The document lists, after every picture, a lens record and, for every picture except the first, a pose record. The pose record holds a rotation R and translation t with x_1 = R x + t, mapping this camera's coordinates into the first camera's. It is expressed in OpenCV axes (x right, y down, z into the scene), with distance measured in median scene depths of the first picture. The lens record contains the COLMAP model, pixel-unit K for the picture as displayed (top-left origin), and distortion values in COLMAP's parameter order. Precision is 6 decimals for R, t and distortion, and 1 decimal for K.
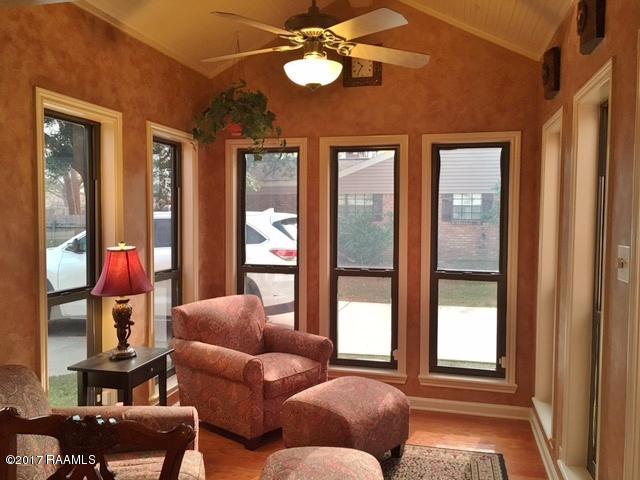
lens RADIAL K [[549.0, 0, 321.0], [0, 549.0, 237.3], [0, 0, 1]] dist [0.016704, 0.002740]
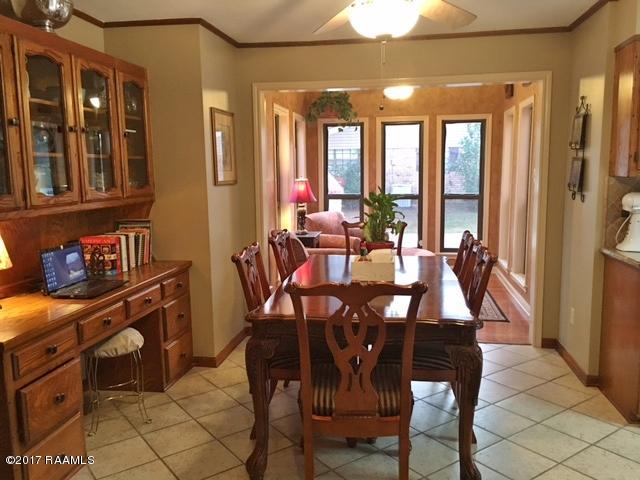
lens RADIAL K [[549.0, 0, 318.5], [0, 549.0, 242.4], [0, 0, 1]] dist [0.016704, 0.002740]
pose [[0.997460, -0.027172, 0.065839, -0.311257], [0.021139, 0.995657, 0.090668, 0.047696], [-0.068017, -0.089046, 0.993702, -0.734961]]
